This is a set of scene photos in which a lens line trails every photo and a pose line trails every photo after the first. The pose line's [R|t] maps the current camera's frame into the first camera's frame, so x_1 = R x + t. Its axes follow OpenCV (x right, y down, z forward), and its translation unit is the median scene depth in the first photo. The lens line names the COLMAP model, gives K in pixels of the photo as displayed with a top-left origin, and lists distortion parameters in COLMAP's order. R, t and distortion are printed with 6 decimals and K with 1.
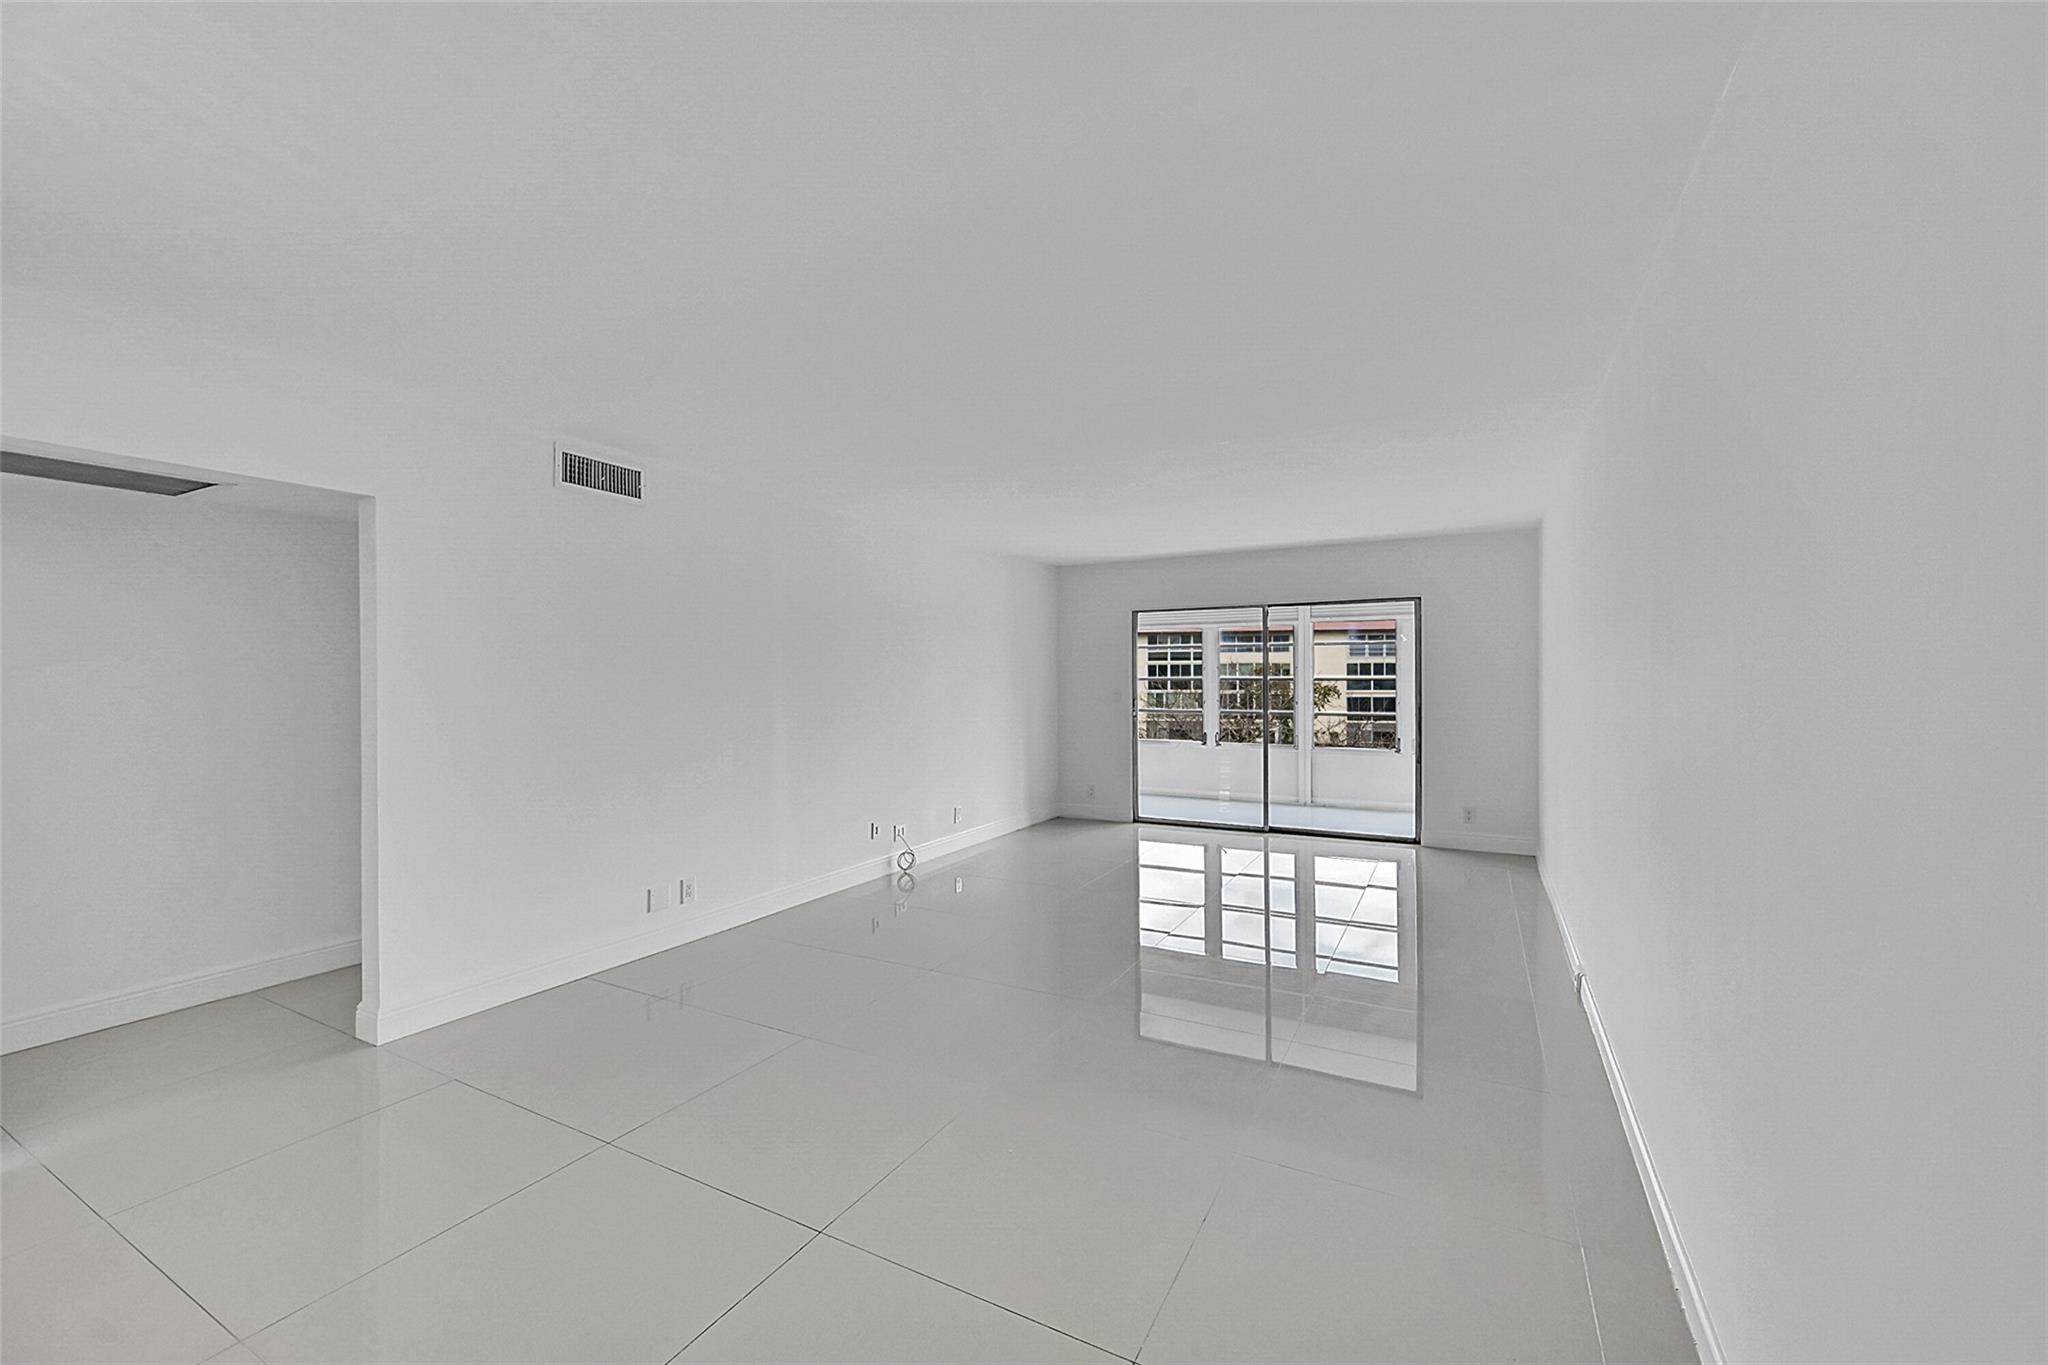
lens RADIAL K [[817.7, 0, 1024.0], [0, 817.7, 682.5], [0, 0, 1]] dist [-0.000583, -0.000017]
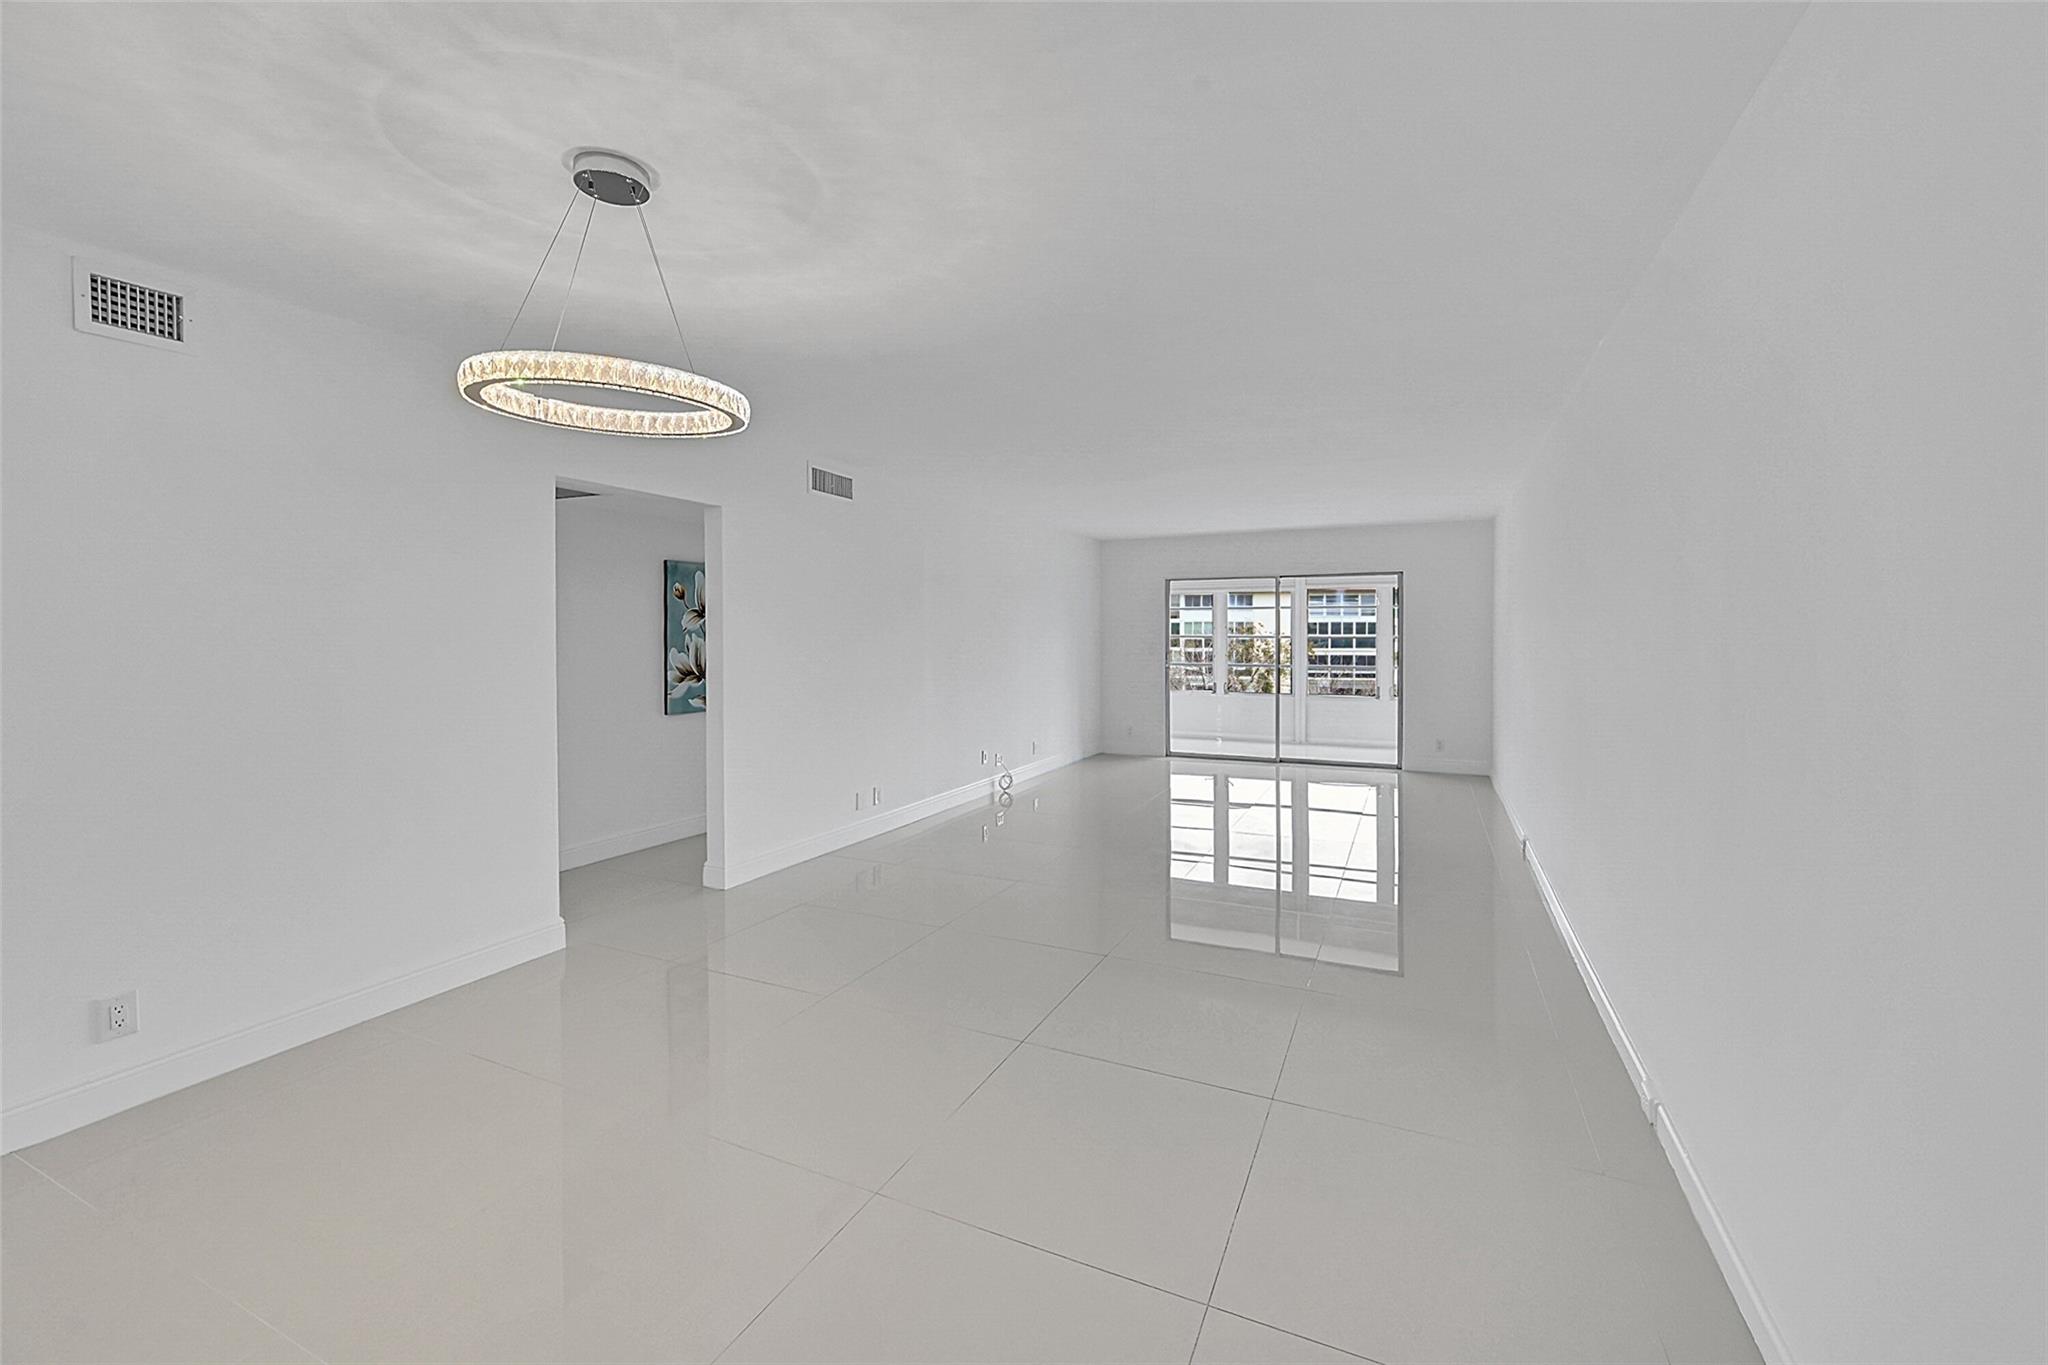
lens RADIAL K [[818.7, 0, 1051.8], [0, 818.7, 641.9], [0, 0, 1]] dist [-0.000654, 0.000140]
pose [[0.997175, 0.003262, 0.075047, -0.138900], [-0.003389, 0.999993, 0.001575, 0.002518], [-0.075041, -0.001825, 0.997179, -0.201182]]
